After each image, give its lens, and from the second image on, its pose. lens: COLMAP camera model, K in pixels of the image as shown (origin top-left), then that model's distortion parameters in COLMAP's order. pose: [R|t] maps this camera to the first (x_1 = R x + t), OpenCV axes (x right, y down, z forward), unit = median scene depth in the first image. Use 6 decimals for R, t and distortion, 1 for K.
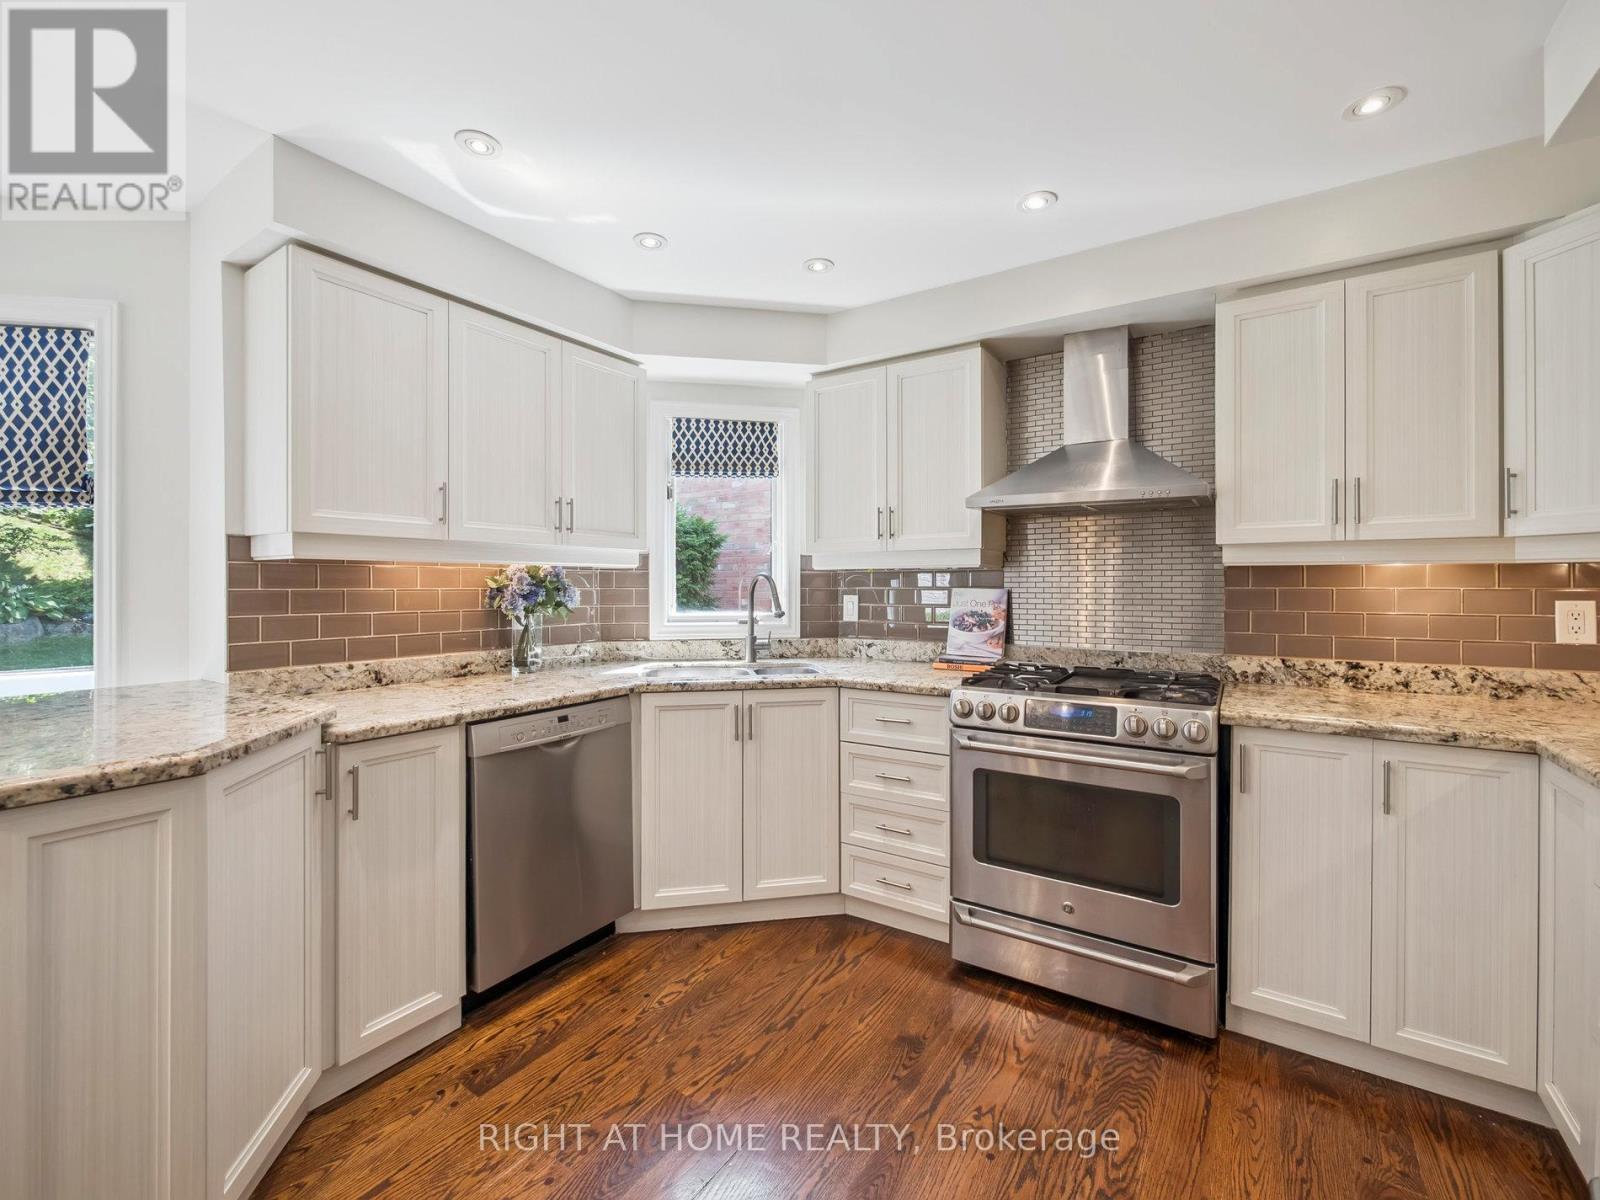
lens RADIAL K [[686.9, 0, 799.6], [0, 686.9, 589.4], [0, 0, 1]] dist [0.000811, 0.000209]
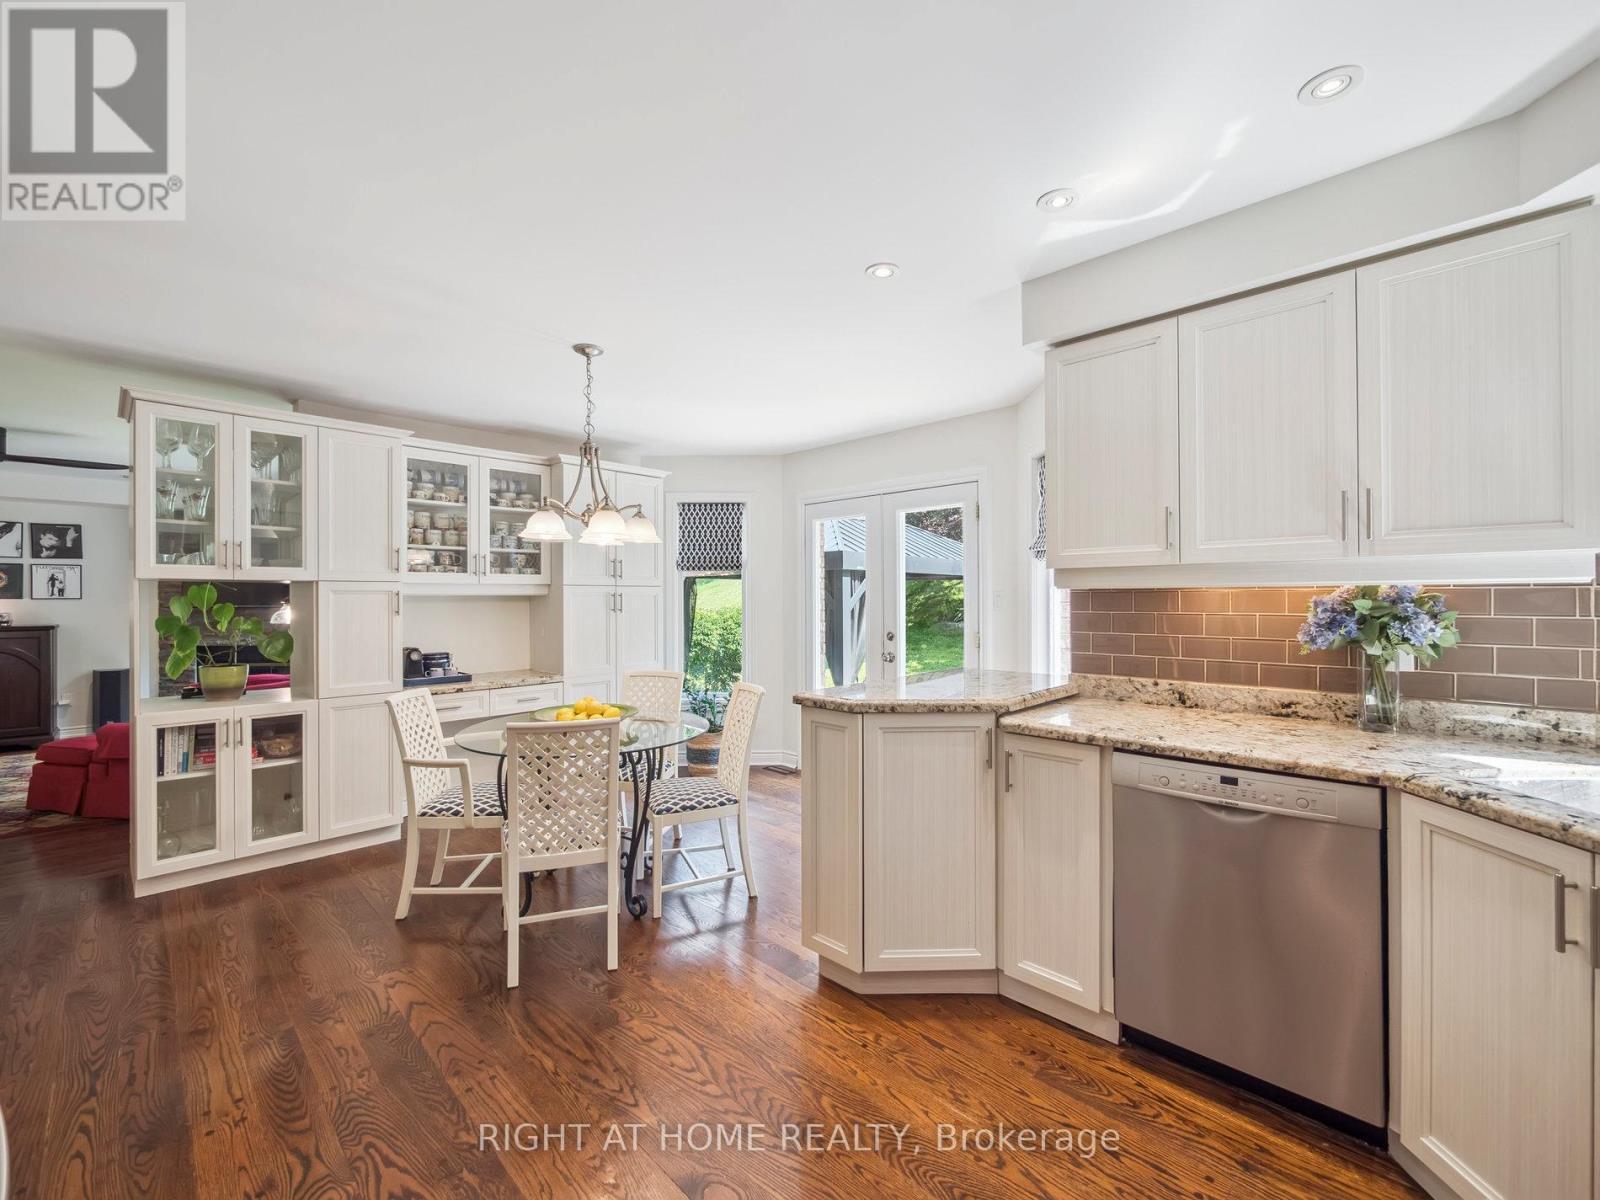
lens RADIAL K [[686.9, 0, 799.4], [0, 686.9, 599.4], [0, 0, 1]] dist [0.000811, 0.000209]
pose [[-0.197005, 0.003148, -0.980397, 0.532857], [0.000139, 0.999995, 0.003183, -0.025419], [0.980402, 0.000491, -0.197005, 0.657275]]
